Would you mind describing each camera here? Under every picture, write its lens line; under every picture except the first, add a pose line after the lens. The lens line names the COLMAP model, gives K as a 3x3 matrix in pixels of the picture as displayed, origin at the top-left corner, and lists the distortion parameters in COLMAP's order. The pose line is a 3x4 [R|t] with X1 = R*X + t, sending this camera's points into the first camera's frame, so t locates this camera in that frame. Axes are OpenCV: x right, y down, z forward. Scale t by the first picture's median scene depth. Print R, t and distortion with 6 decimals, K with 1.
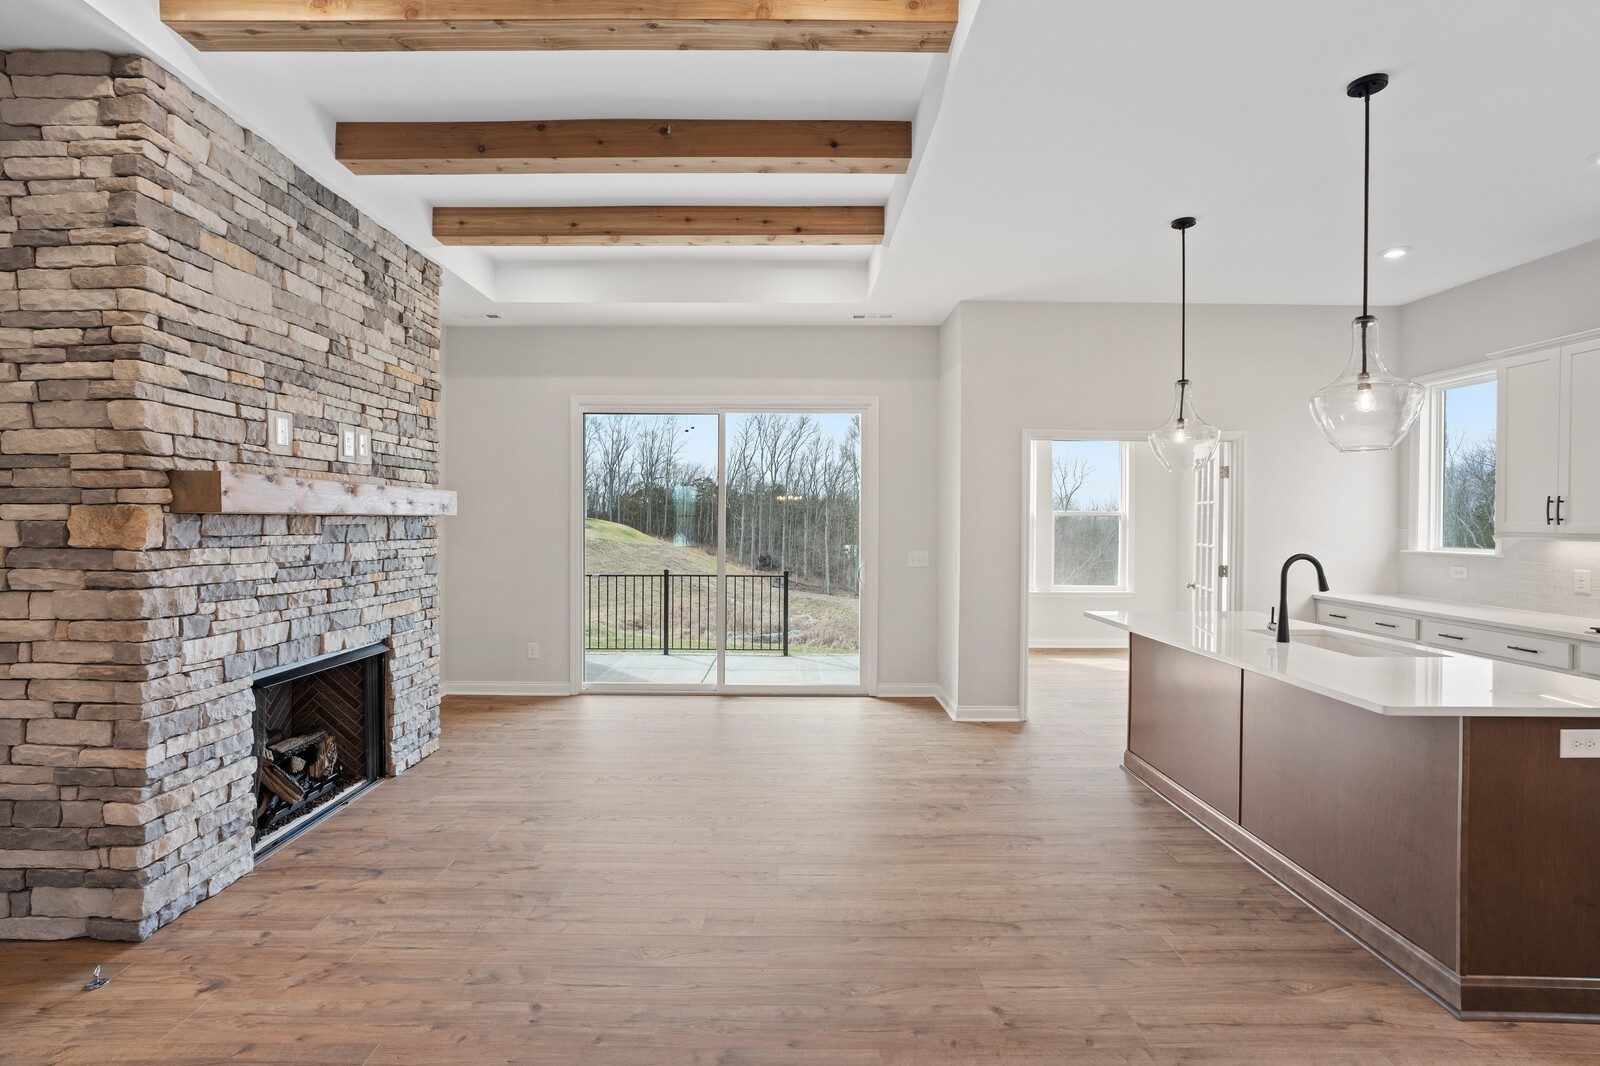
lens RADIAL K [[738.4, 0, 795.1], [0, 738.4, 525.5], [0, 0, 1]] dist [-0.006611, -0.000047]
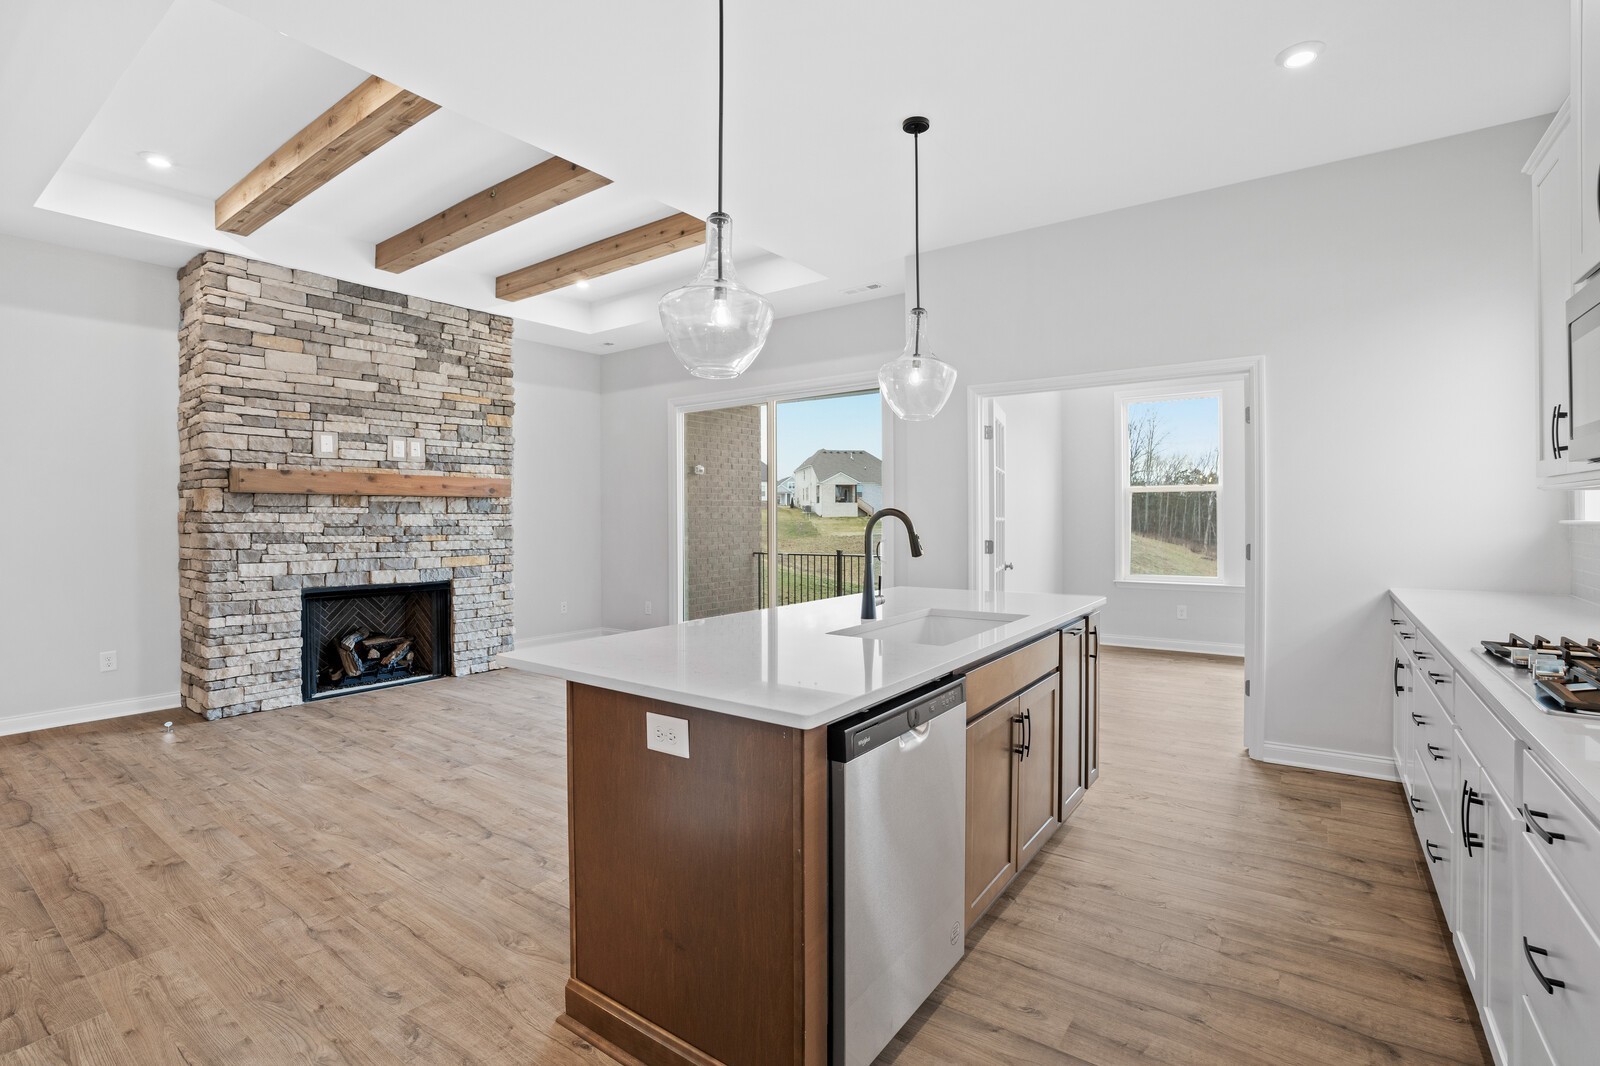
lens RADIAL K [[724.5, 0, 797.3], [0, 724.5, 516.0], [0, 0, 1]] dist [-0.030946, -0.000081]
pose [[0.815726, -0.010683, -0.578340, 1.094676], [0.006893, 0.999938, -0.008748, 0.055273], [0.578397, 0.003149, 0.815749, 0.310560]]
